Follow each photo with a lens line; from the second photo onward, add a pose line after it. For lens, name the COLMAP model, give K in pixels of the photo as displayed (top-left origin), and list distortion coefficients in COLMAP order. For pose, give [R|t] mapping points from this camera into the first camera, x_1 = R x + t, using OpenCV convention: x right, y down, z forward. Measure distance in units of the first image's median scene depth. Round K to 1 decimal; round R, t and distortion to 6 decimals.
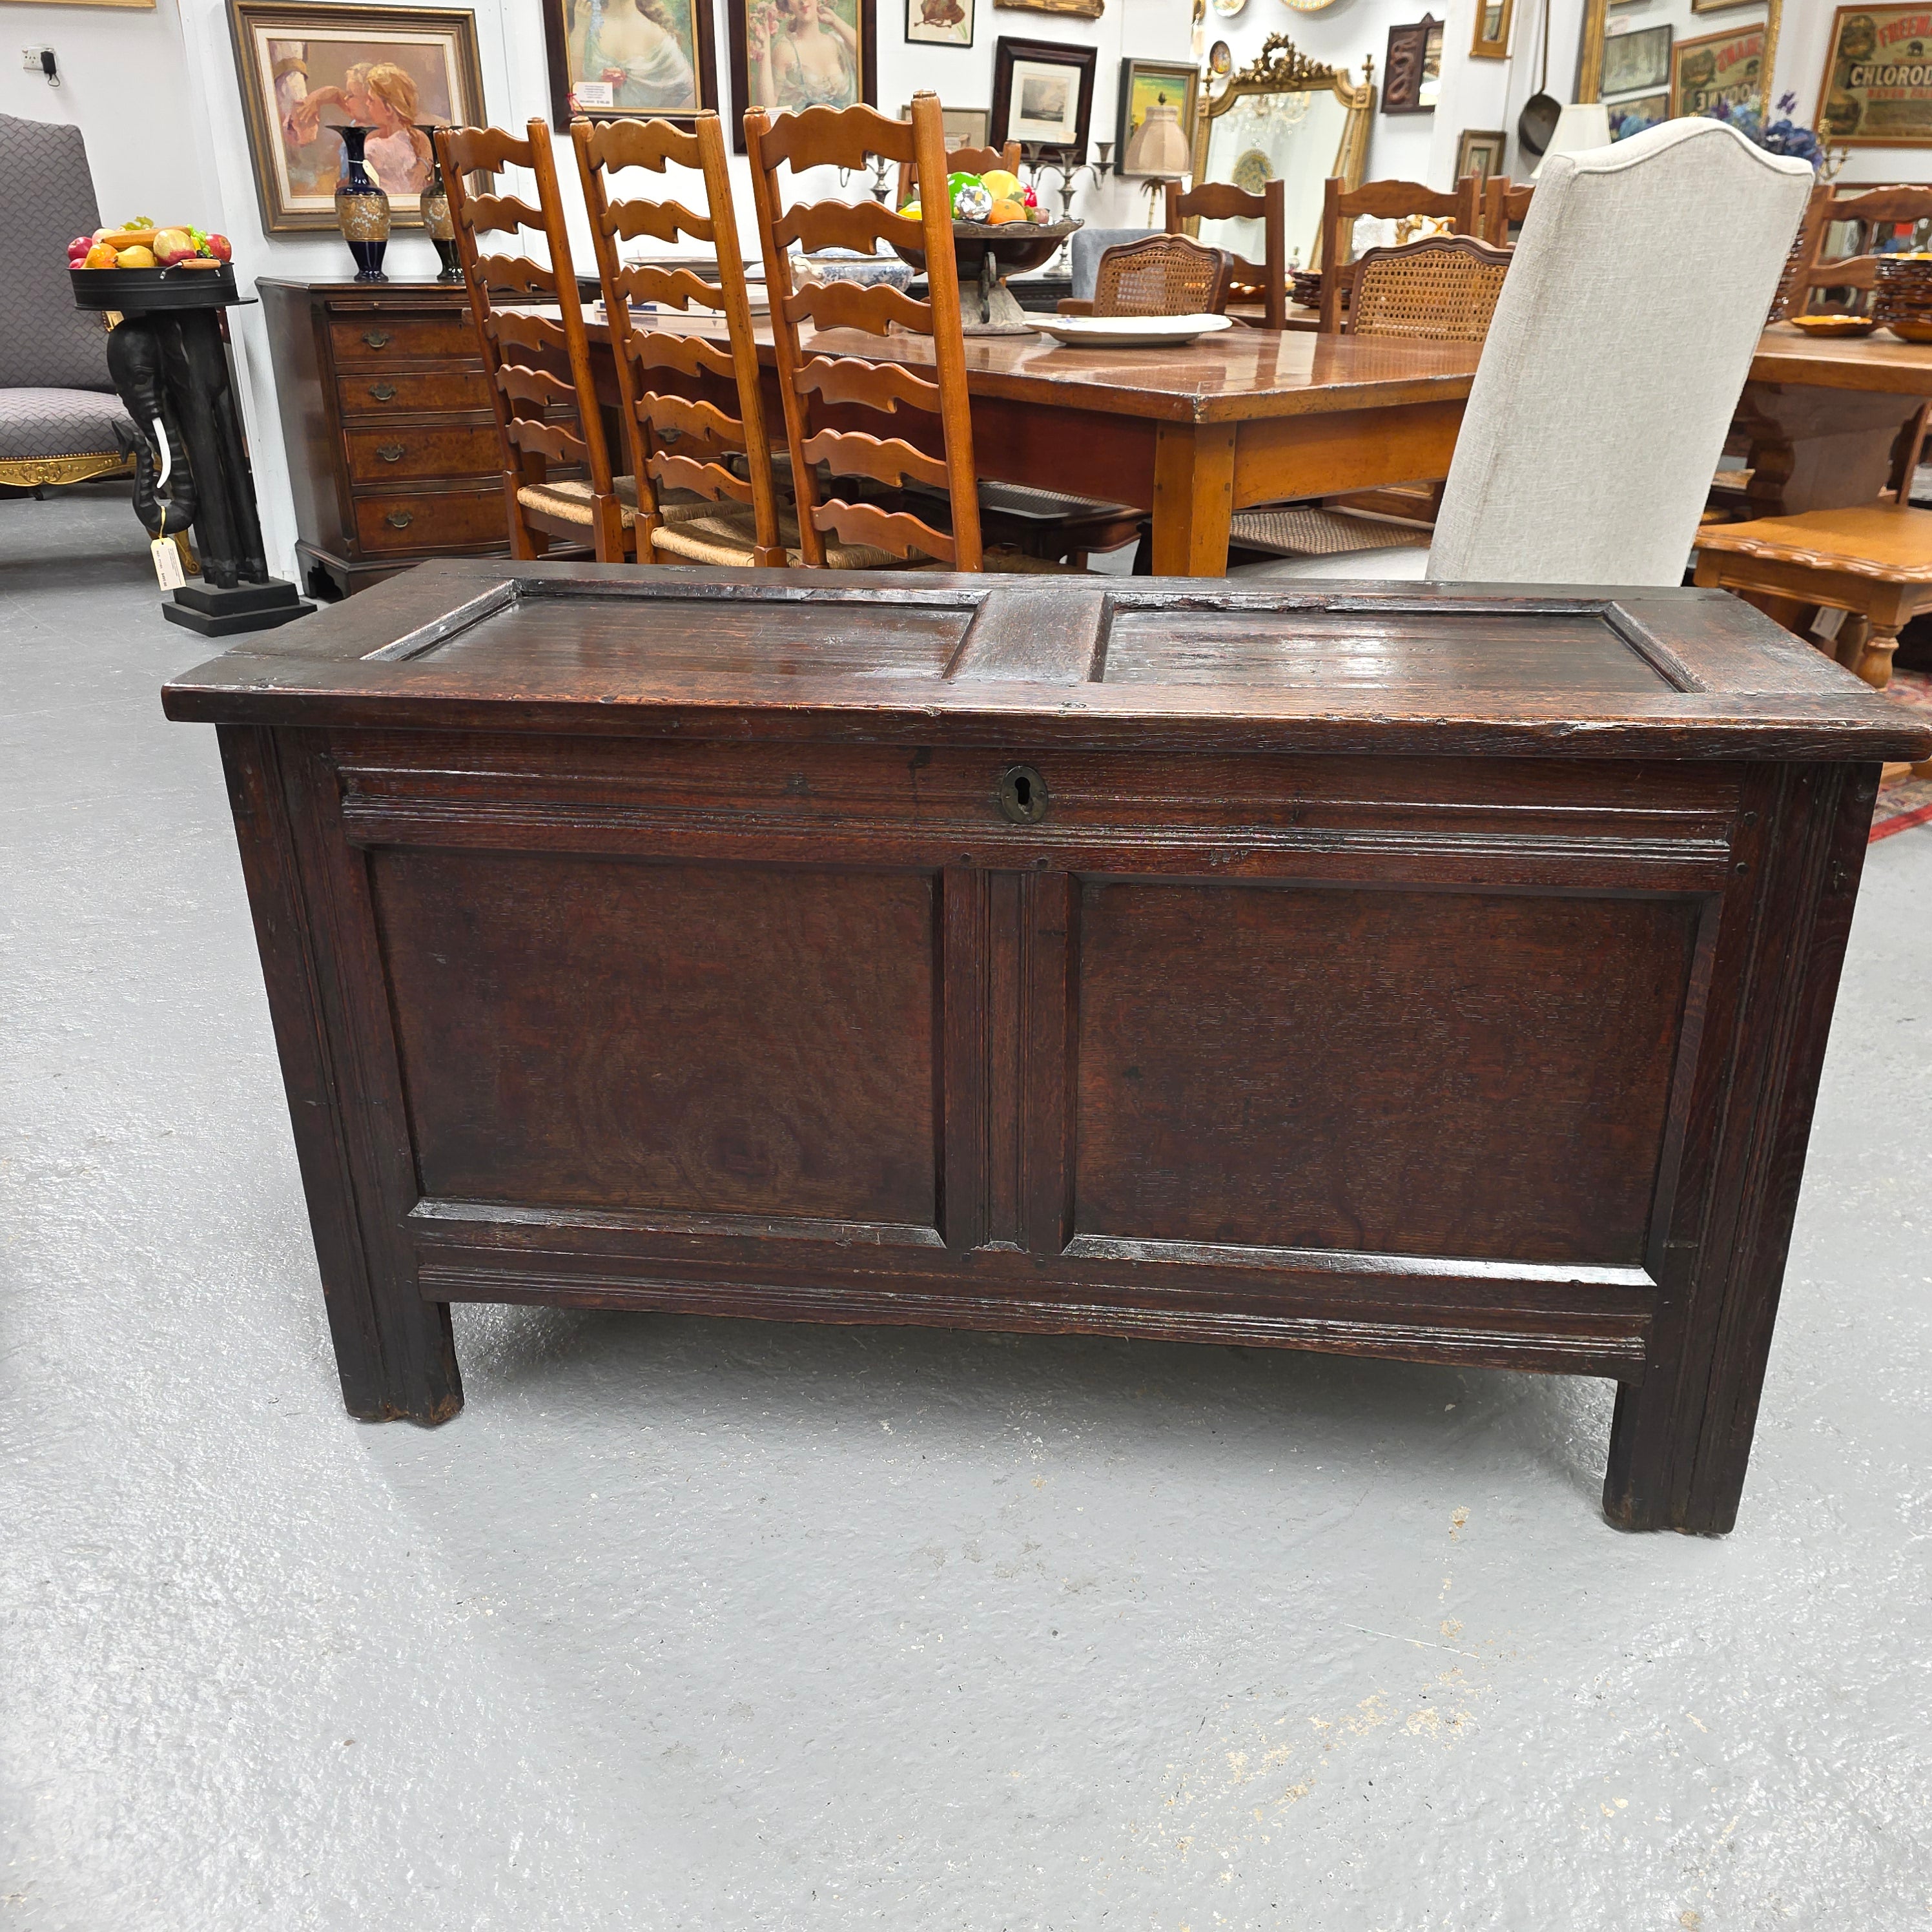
lens RADIAL K [[1735.2, 0, 968.9], [0, 1735.2, 975.2], [0, 0, 1]] dist [0.061336, -0.074590]
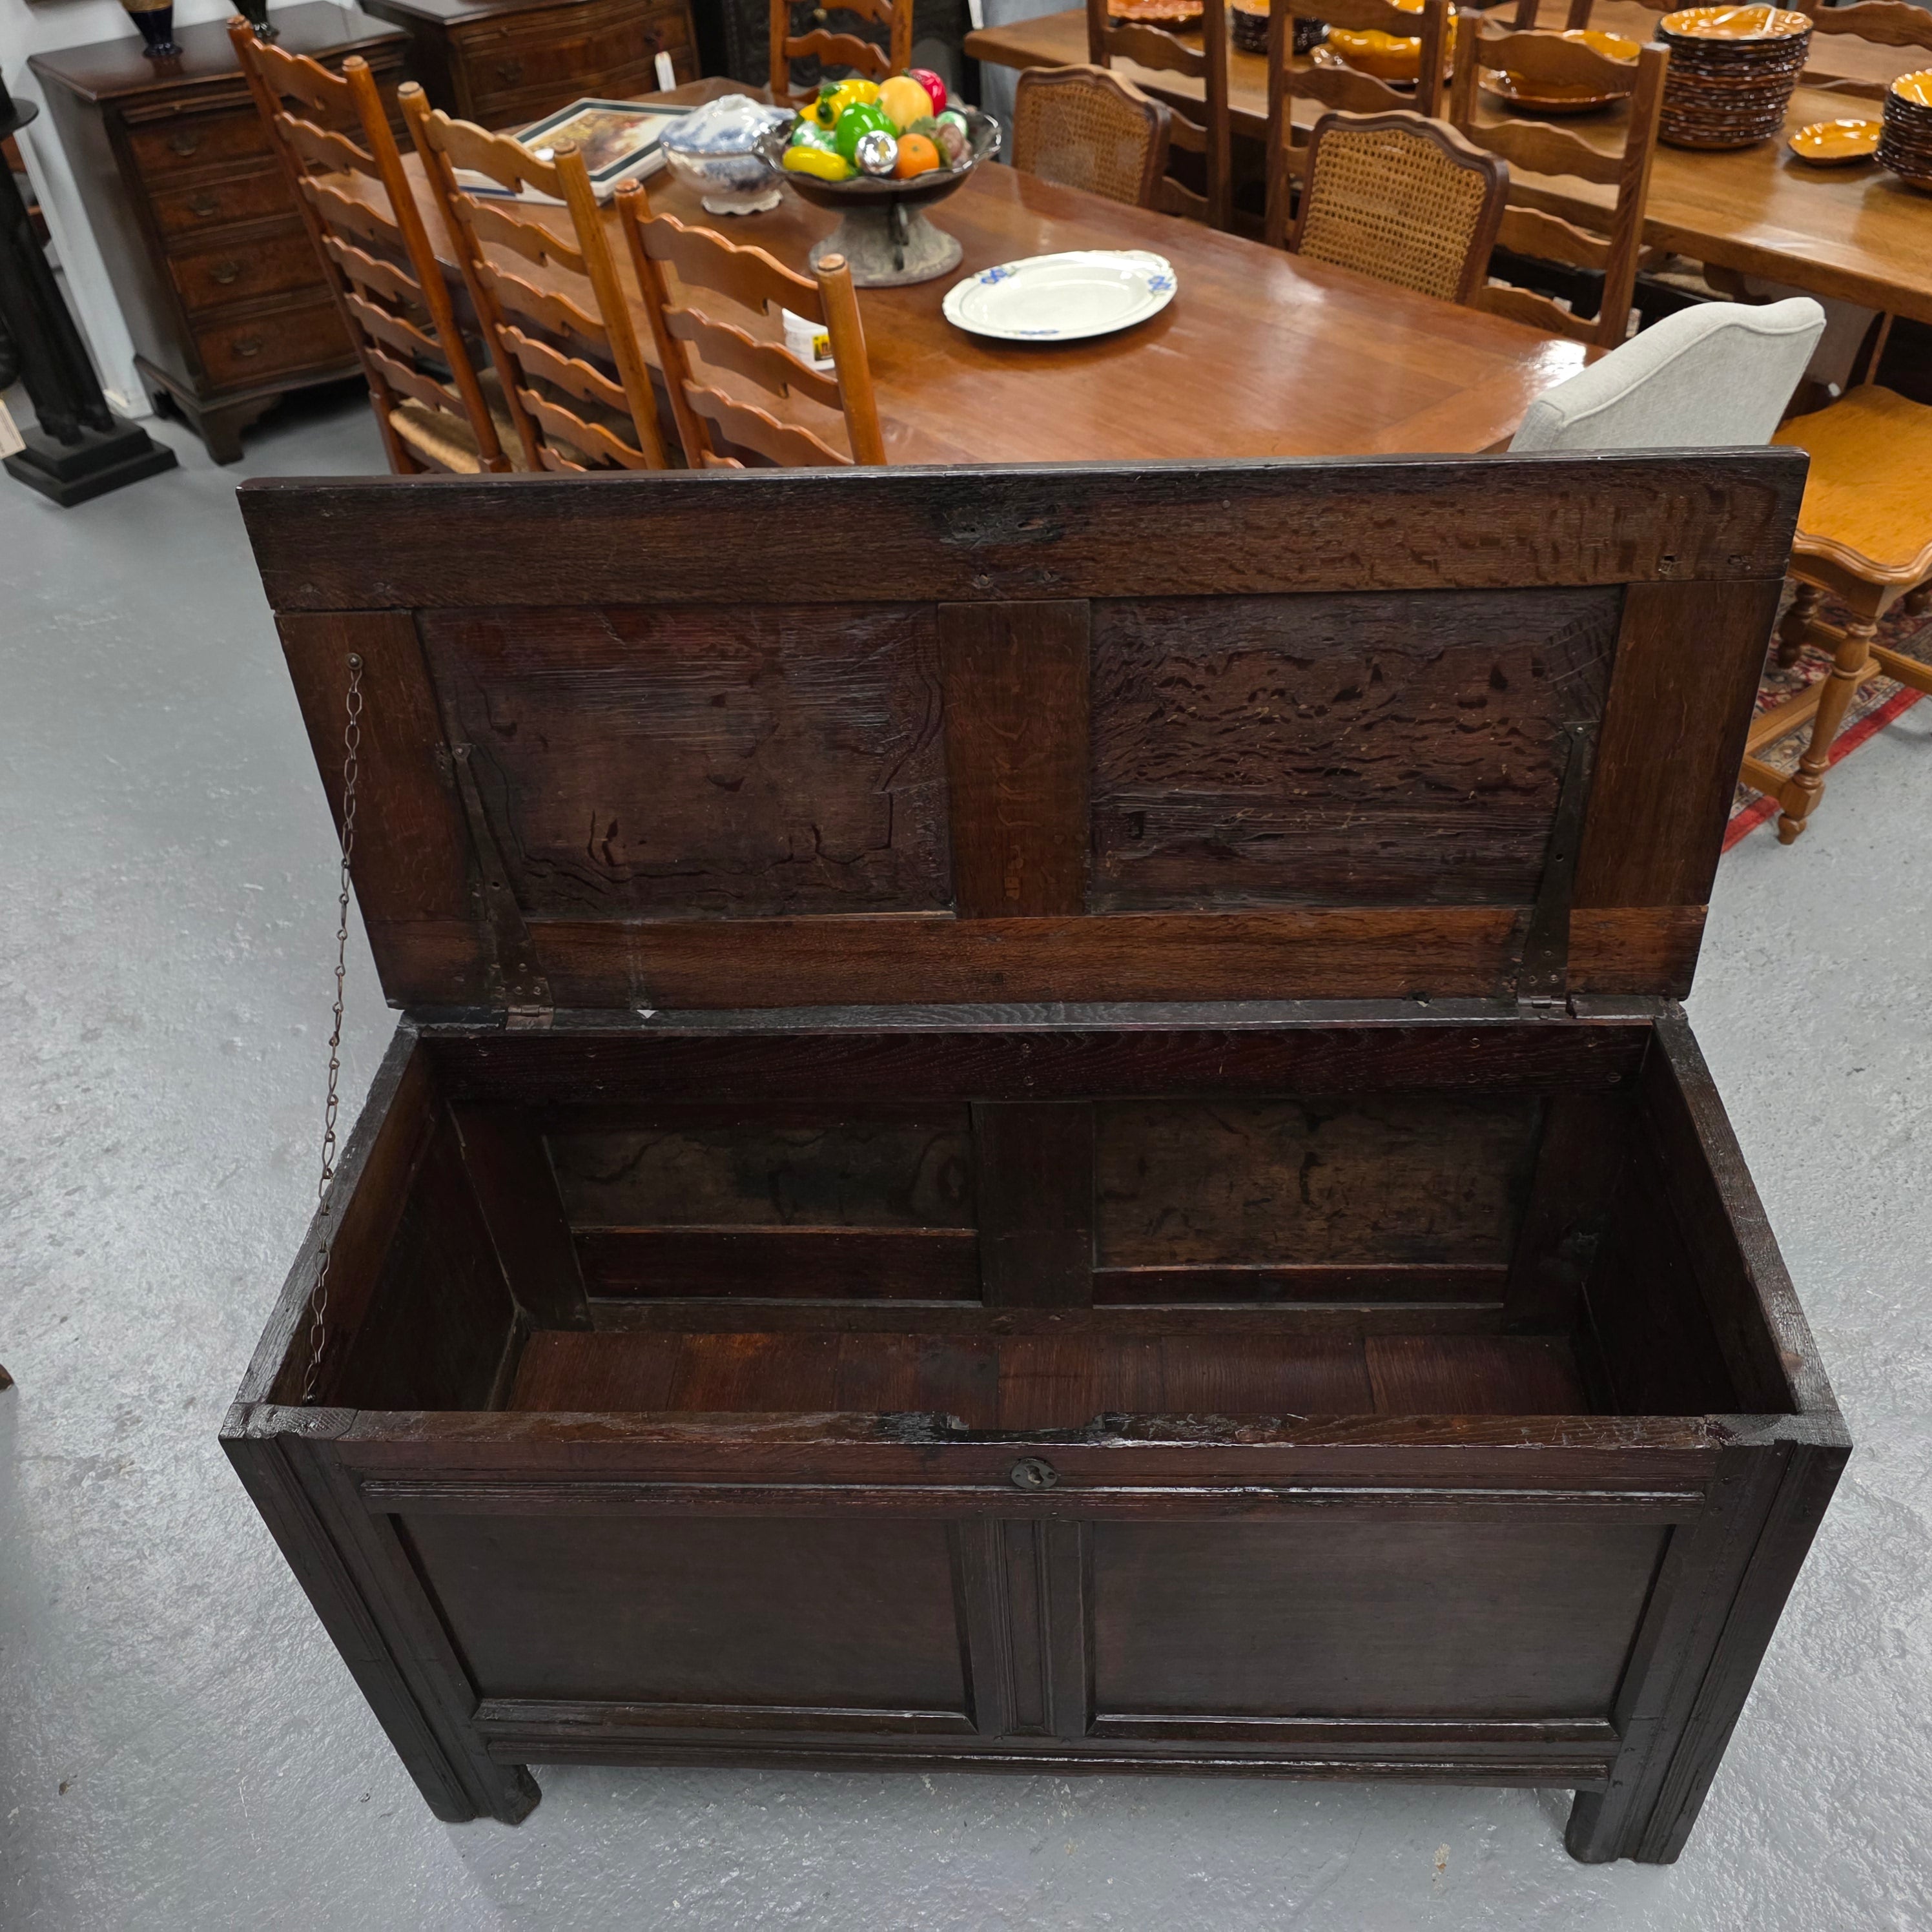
lens RADIAL K [[1735.2, 0, 985.1], [0, 1735.2, 969.7], [0, 0, 1]] dist [0.061336, -0.074590]
pose [[0.996415, -0.079632, 0.028554, -0.001915], [0.067852, 0.953877, 0.292430, -0.592809], [-0.050524, -0.289444, 0.955861, 0.090533]]
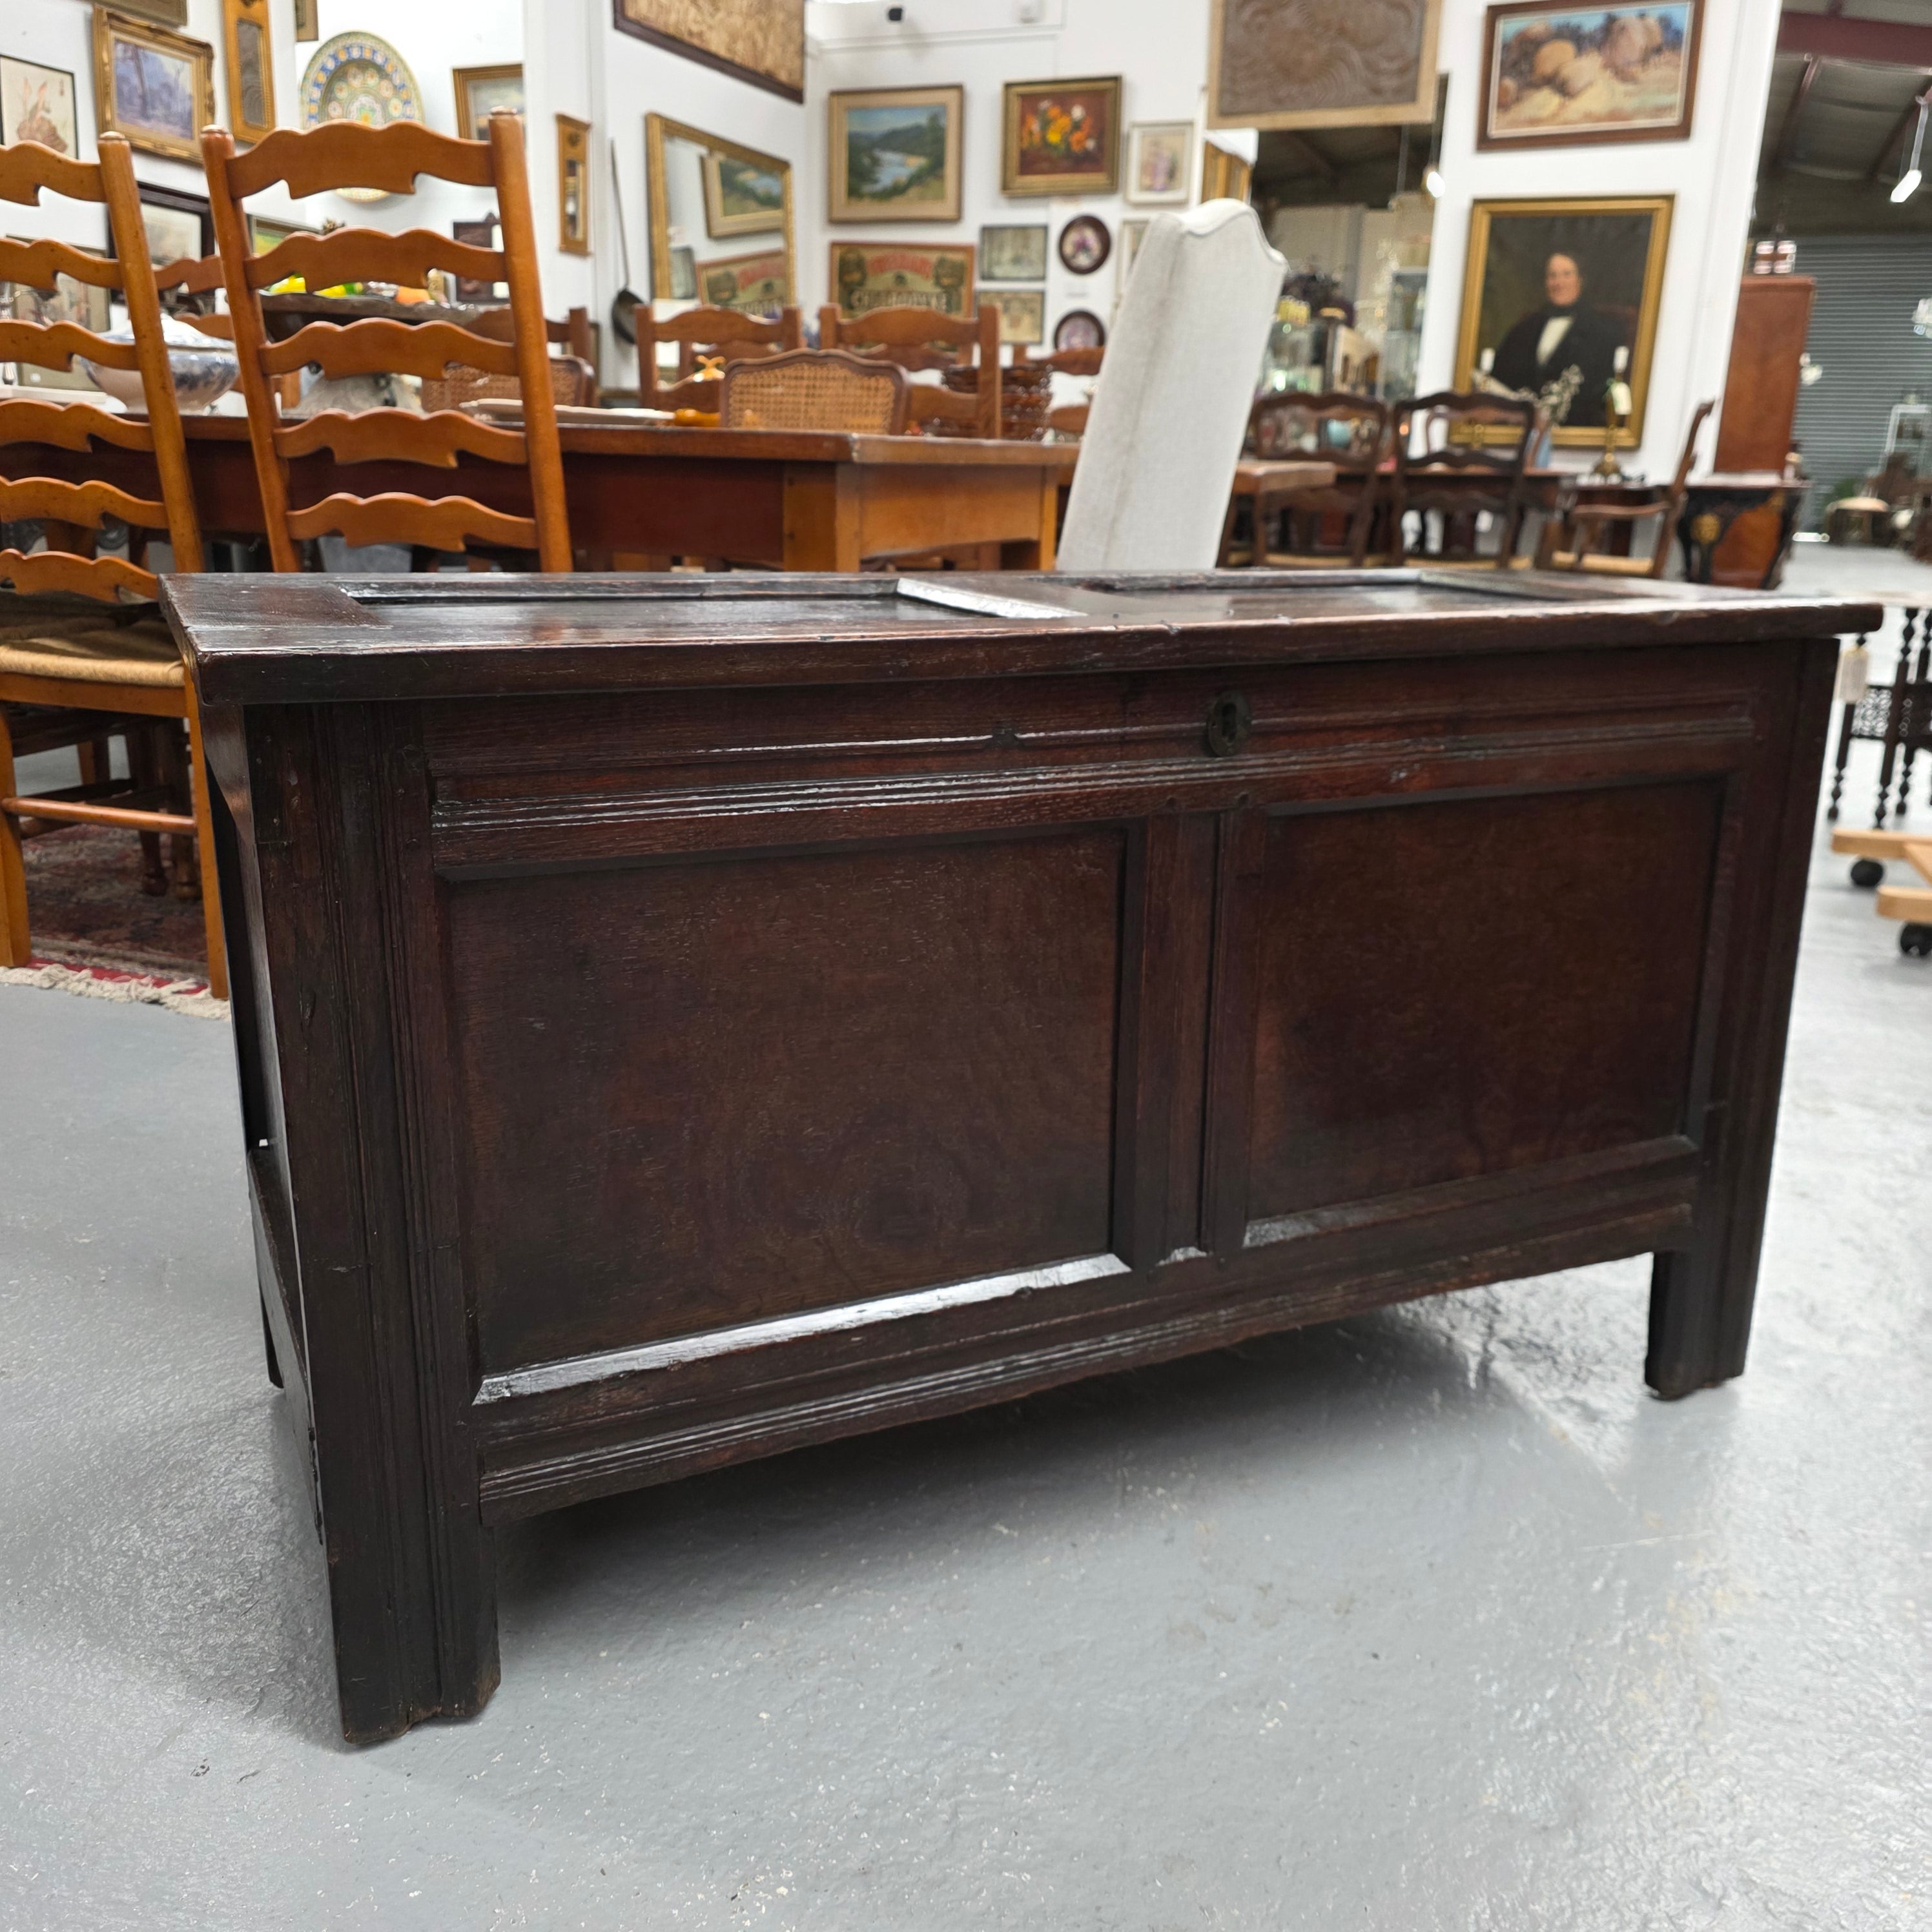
lens RADIAL K [[1735.2, 0, 942.9], [0, 1735.2, 959.2], [0, 0, 1]] dist [0.061336, -0.074590]
pose [[0.851298, -0.129391, 0.508478, -0.497638], [0.191093, 0.979015, -0.070801, 0.046131], [-0.488647, 0.157440, 0.858159, 0.262058]]
